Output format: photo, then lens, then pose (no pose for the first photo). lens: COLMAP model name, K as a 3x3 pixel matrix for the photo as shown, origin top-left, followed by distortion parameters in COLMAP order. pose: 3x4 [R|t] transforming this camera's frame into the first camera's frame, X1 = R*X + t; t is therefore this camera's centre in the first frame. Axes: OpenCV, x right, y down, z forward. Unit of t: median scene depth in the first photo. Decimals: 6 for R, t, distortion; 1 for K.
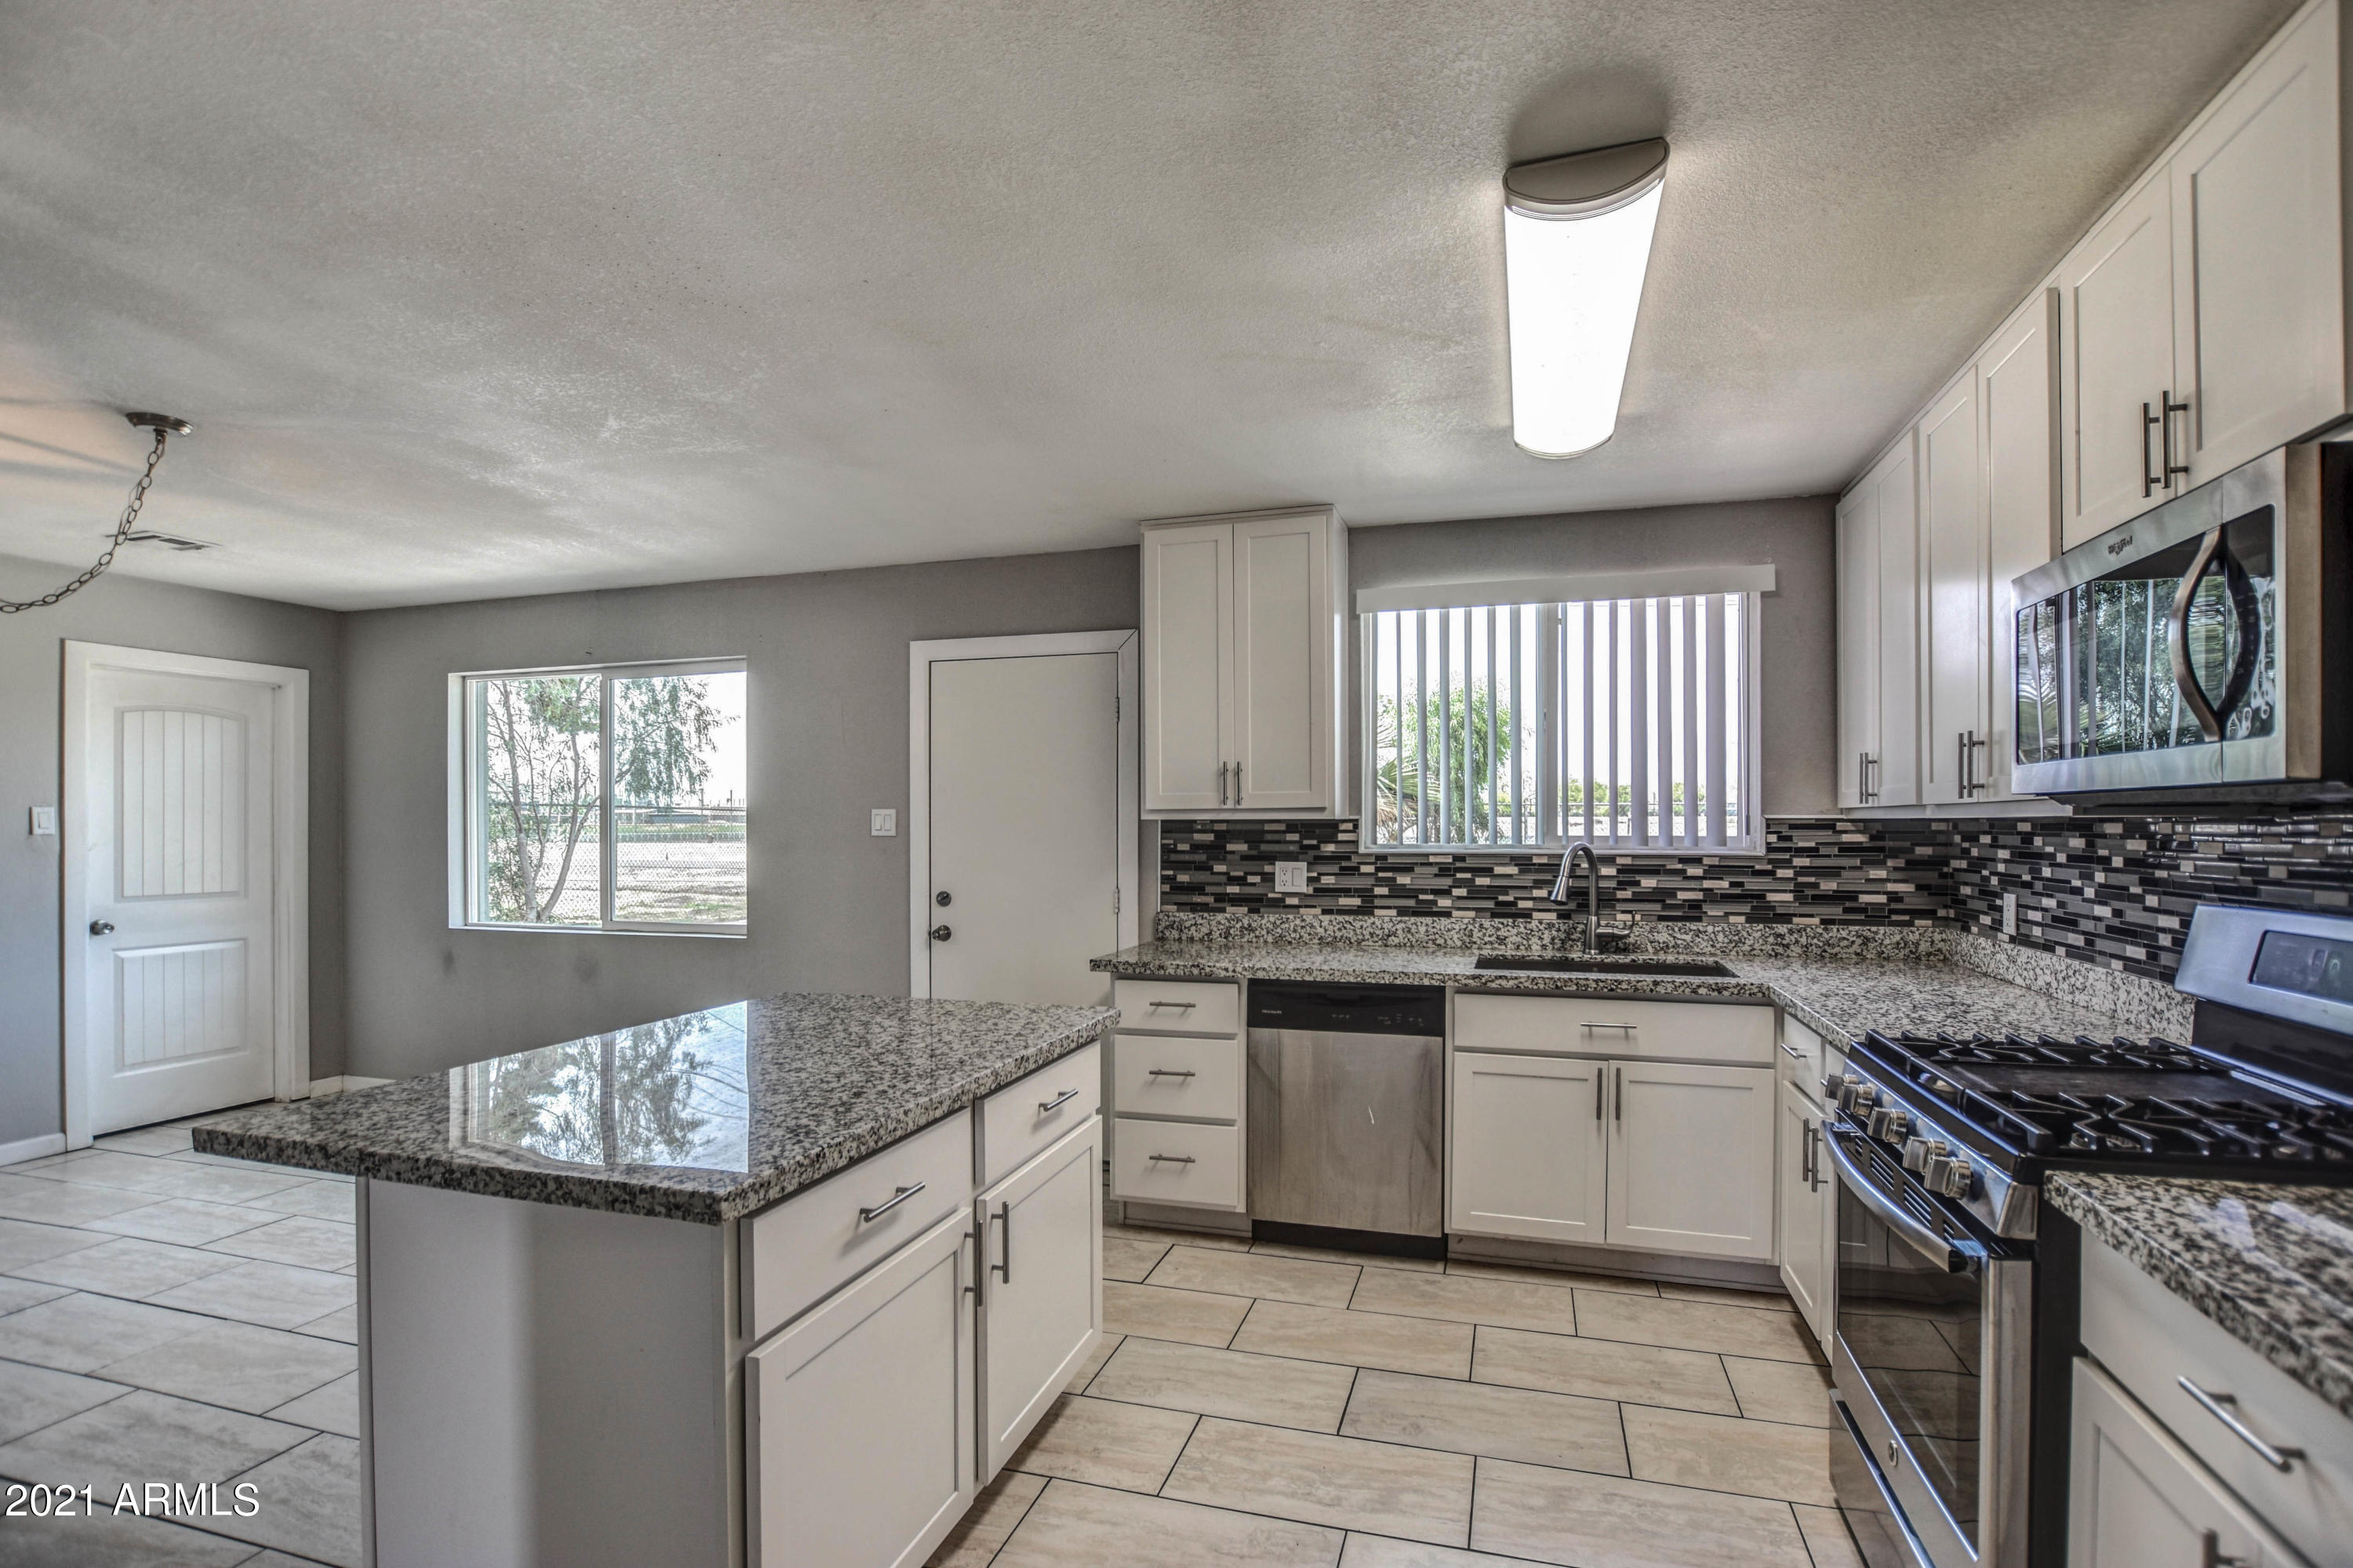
lens RADIAL K [[1069.7, 0, 1237.7], [0, 1069.7, 819.2], [0, 0, 1]] dist [-0.031134, 0.003346]
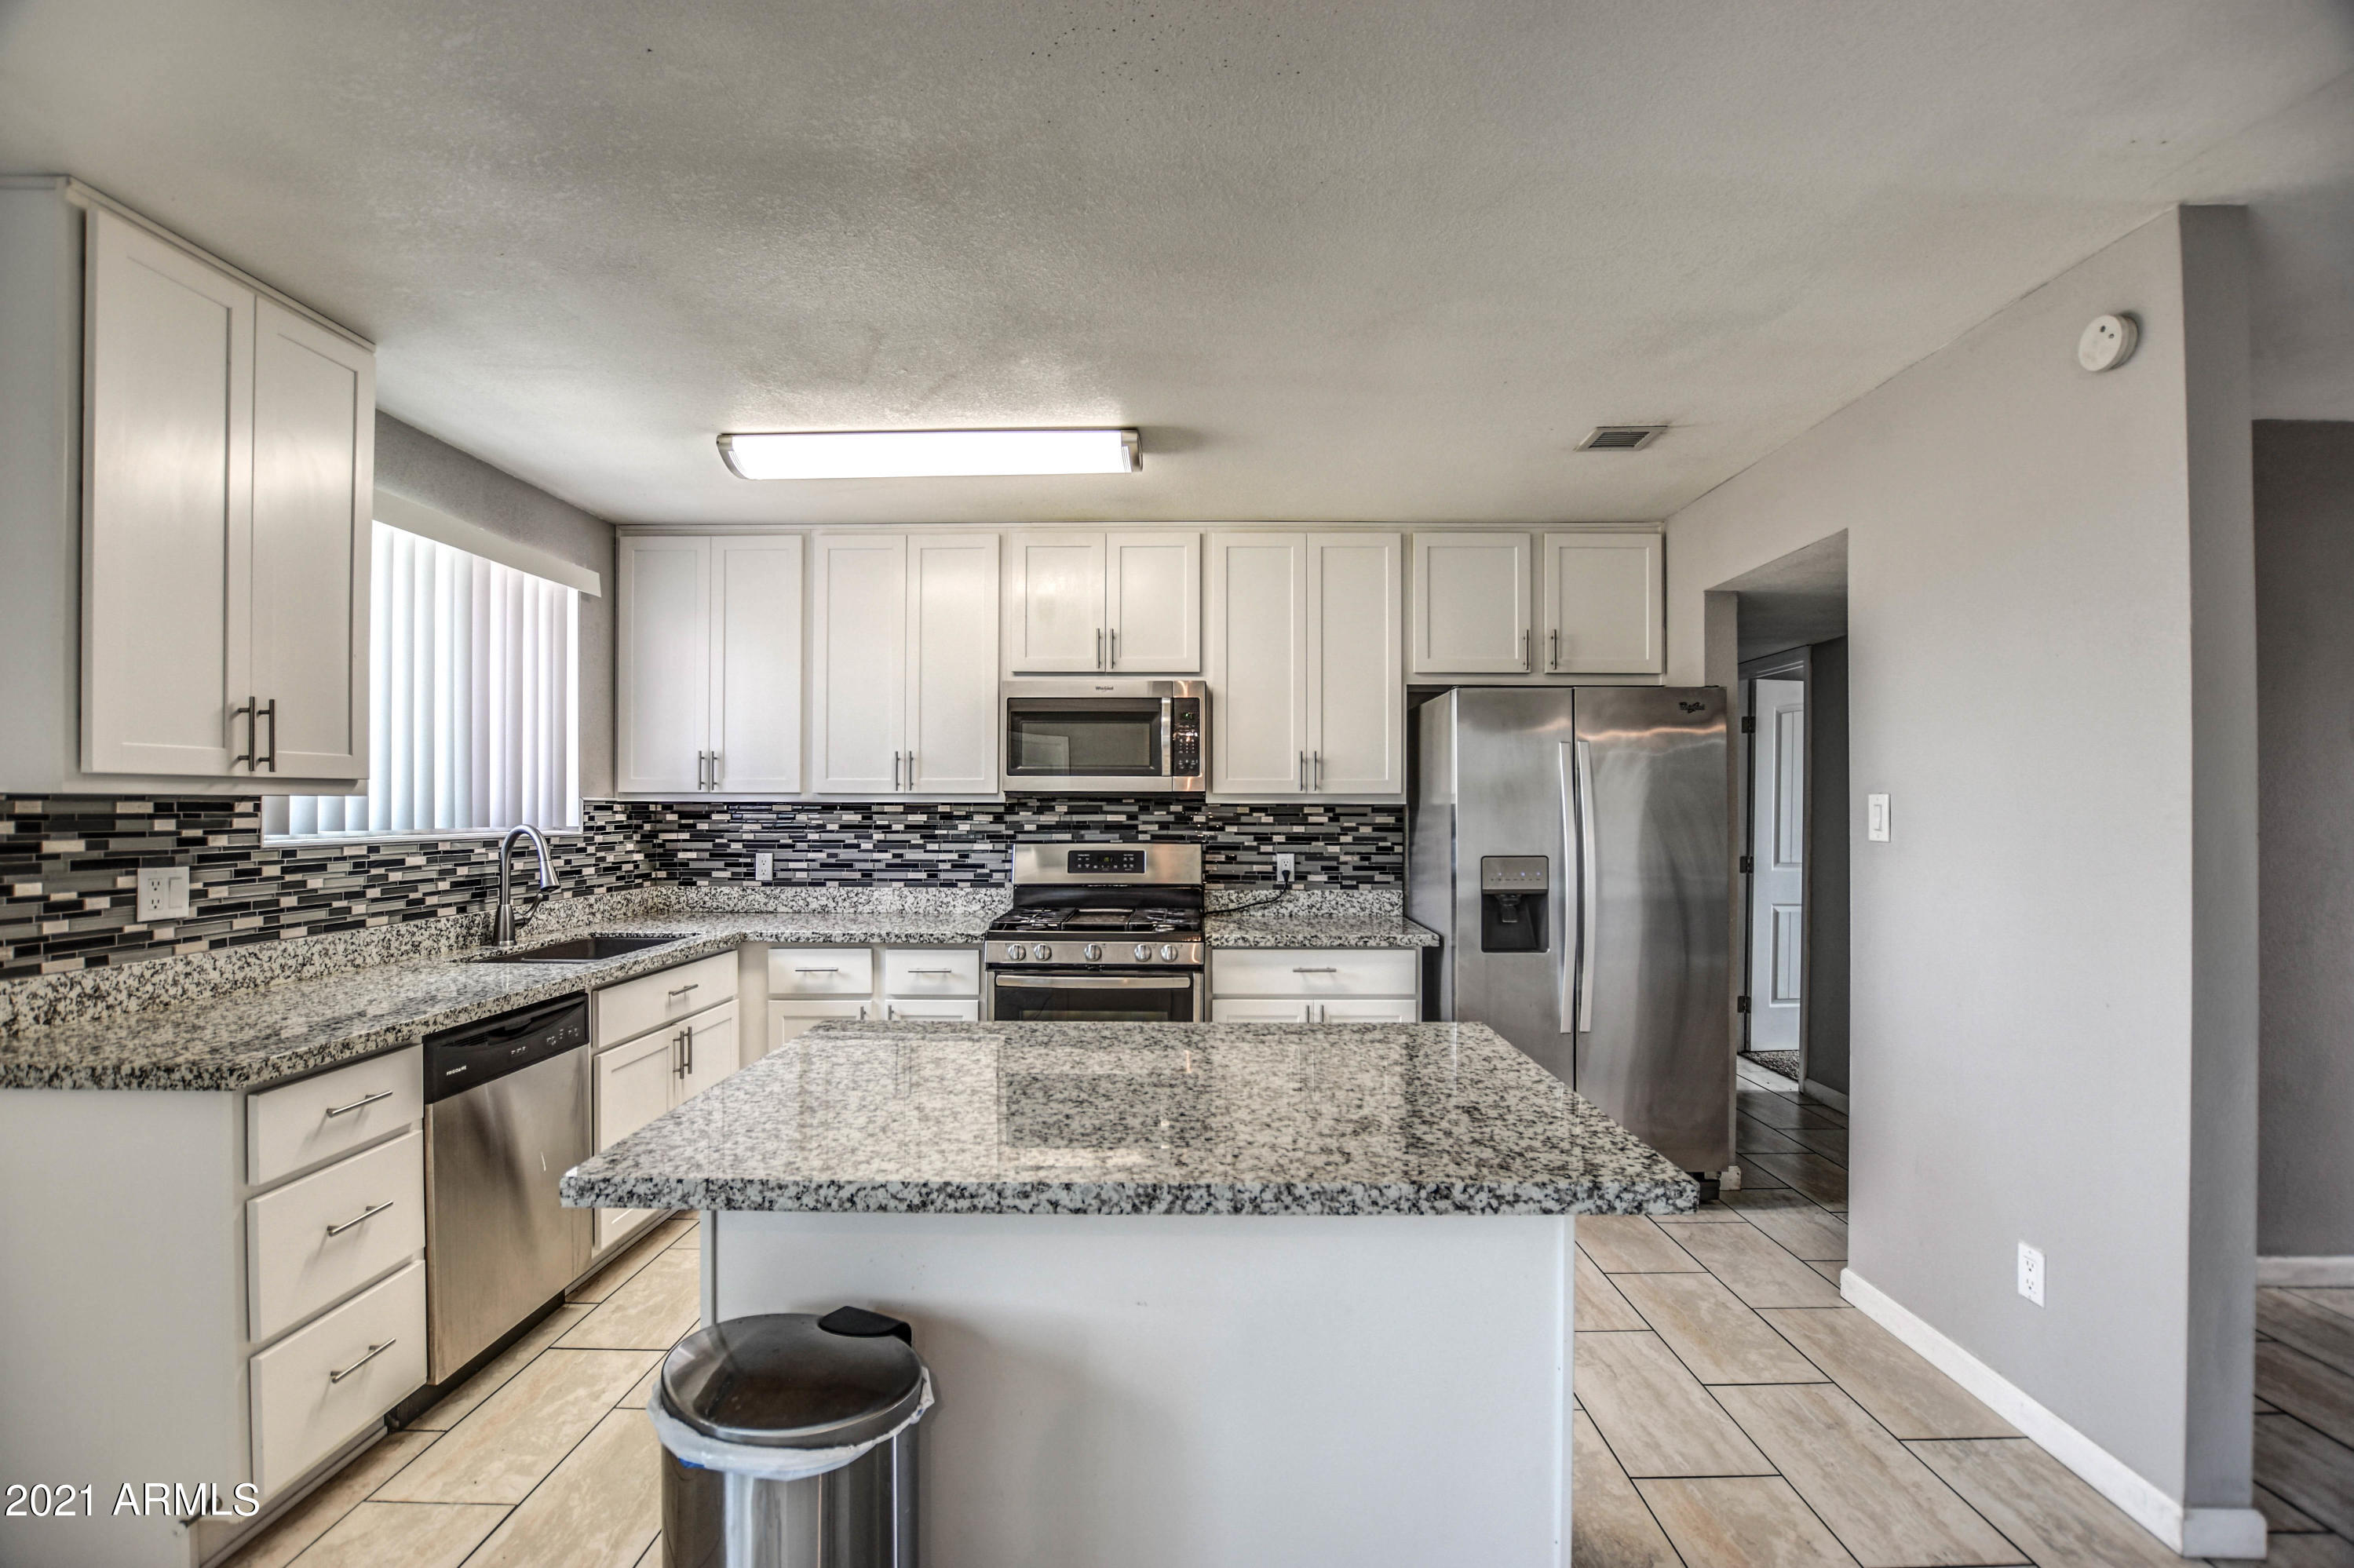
lens RADIAL K [[1070.0, 0, 1164.8], [0, 1070.0, 816.7], [0, 0, 1]] dist [-0.031134, 0.003346]
pose [[-0.228797, -0.006879, 0.973450, -0.782189], [-0.004200, 0.999973, 0.006079, 0.007475], [-0.973465, -0.002697, -0.228820, 0.730941]]
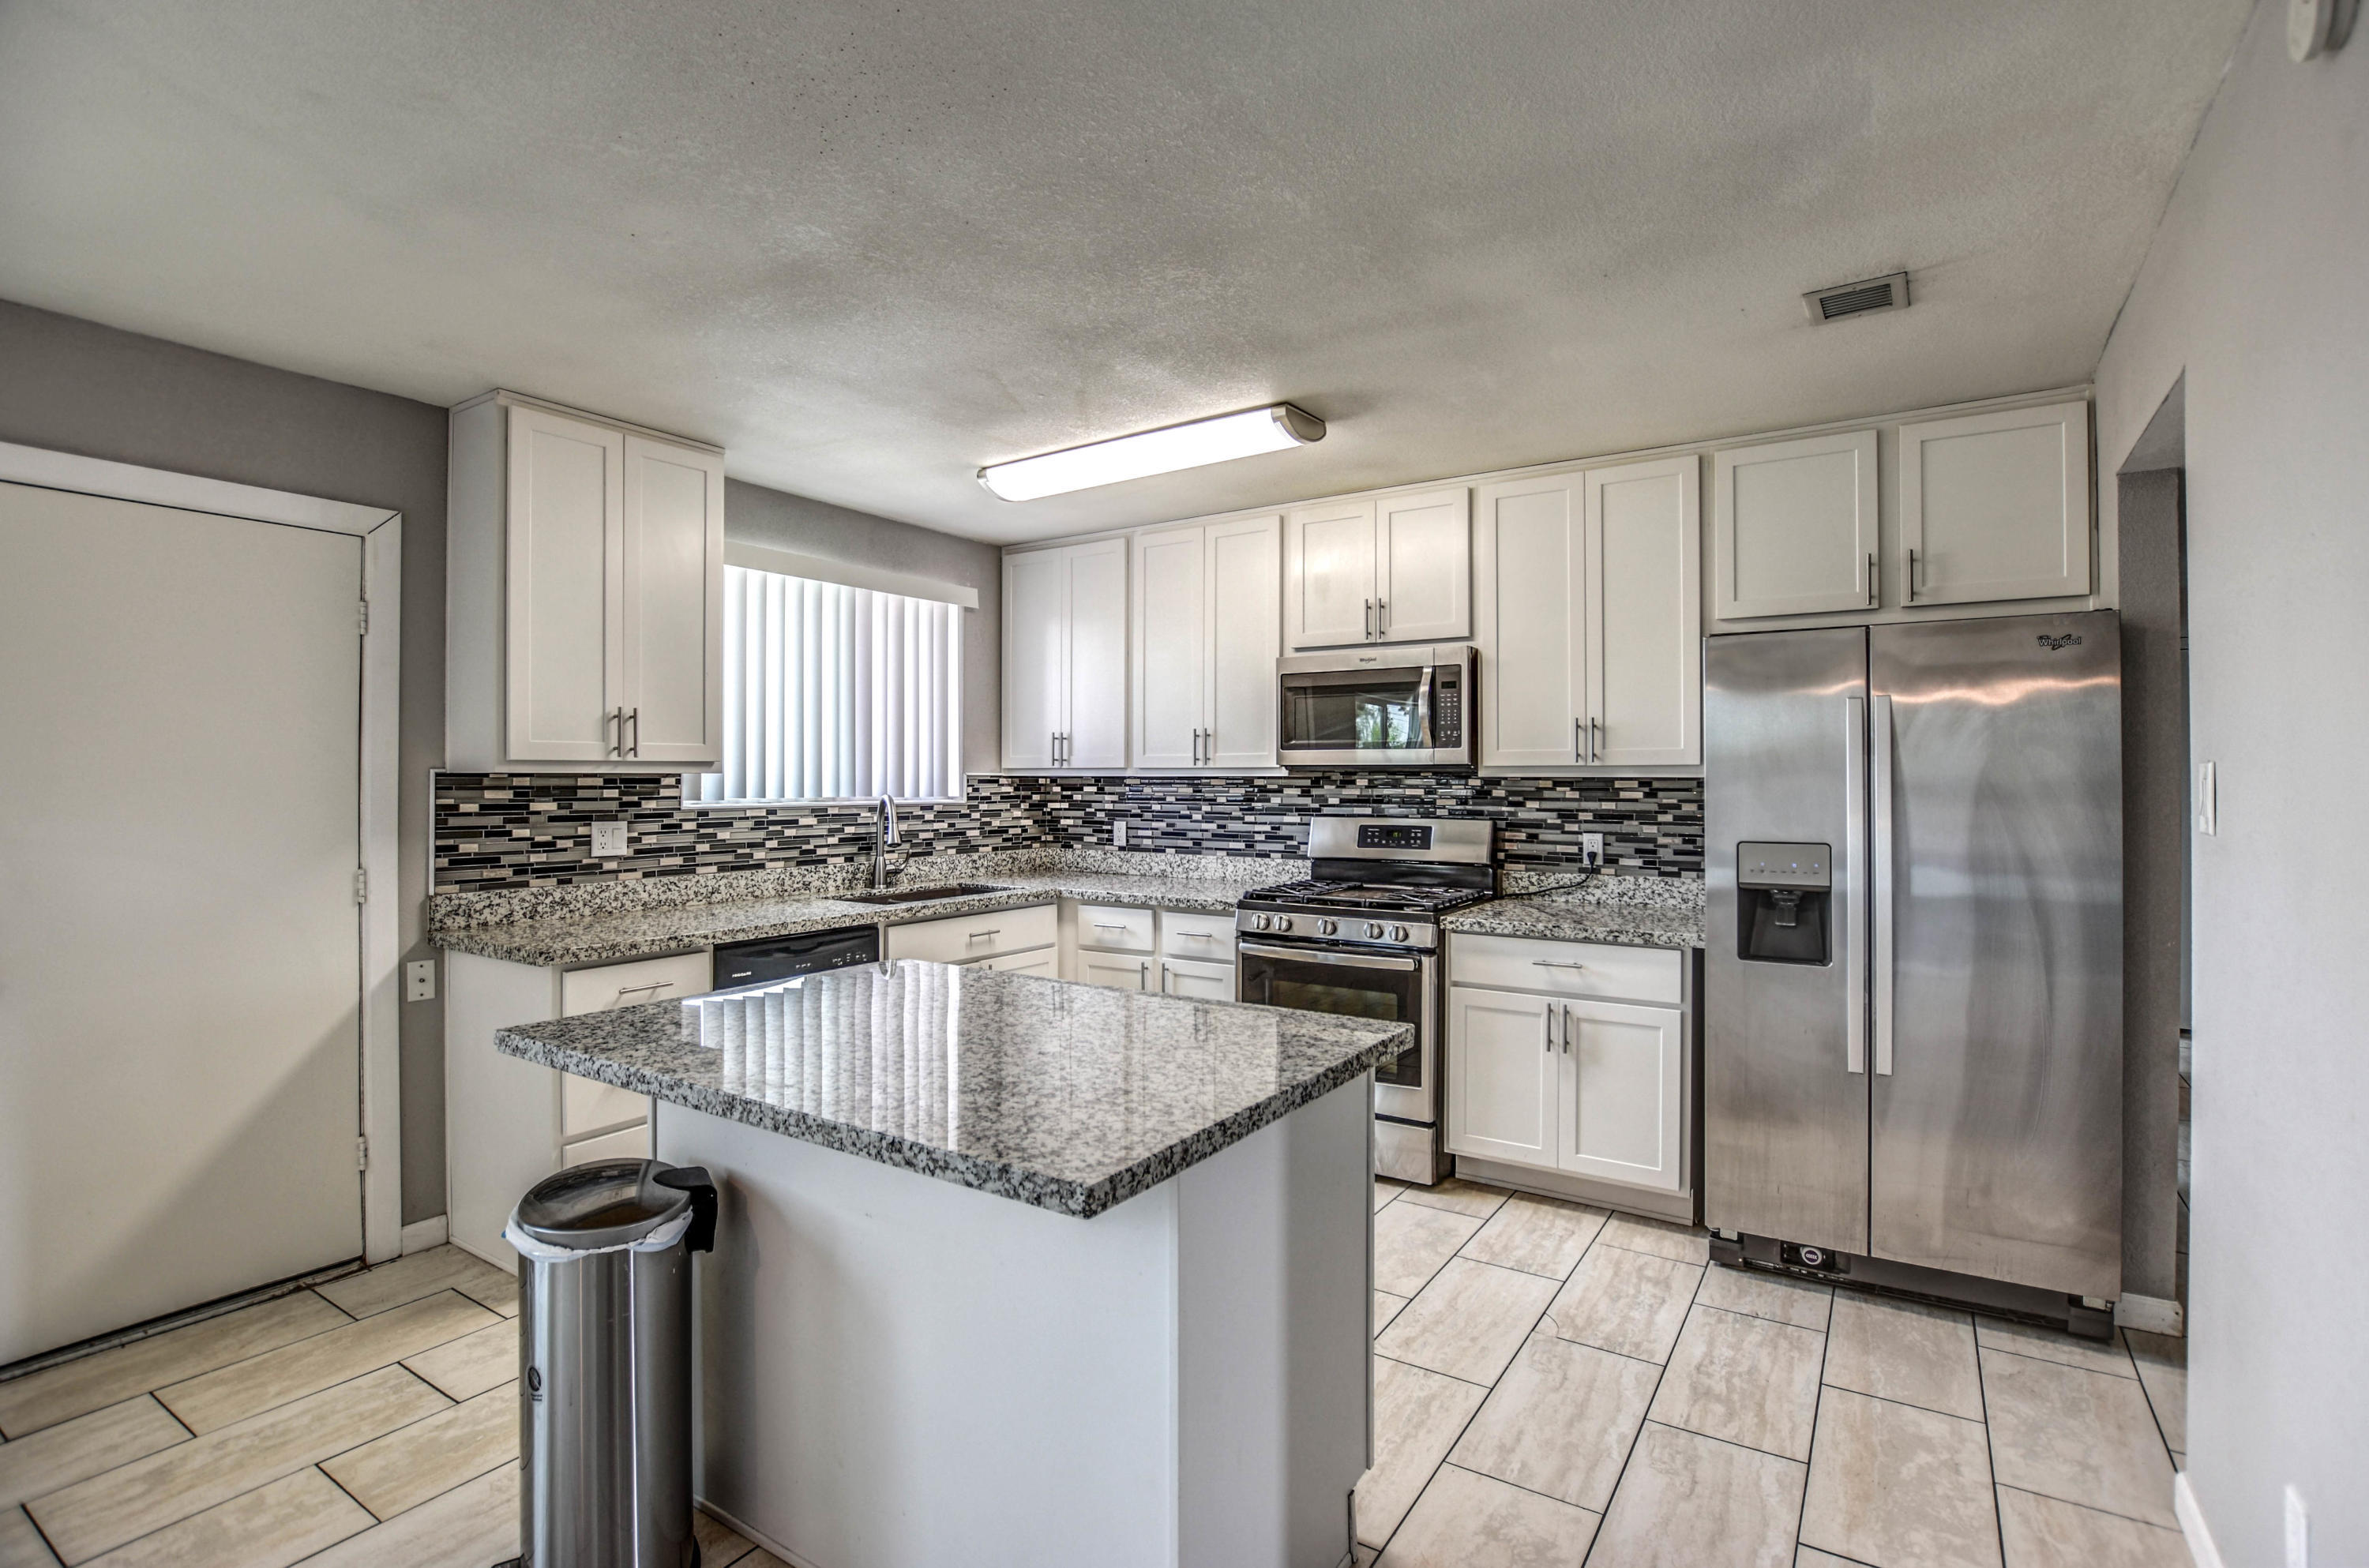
lens RADIAL K [[1076.9, 0, 1193.5], [0, 1076.9, 792.4], [0, 0, 1]] dist [-0.031134, 0.003346]
pose [[0.316727, -0.008887, 0.948475, -0.783531], [-0.004303, 0.999932, 0.010806, 0.004996], [-0.948507, -0.007504, 0.316667, 0.319937]]
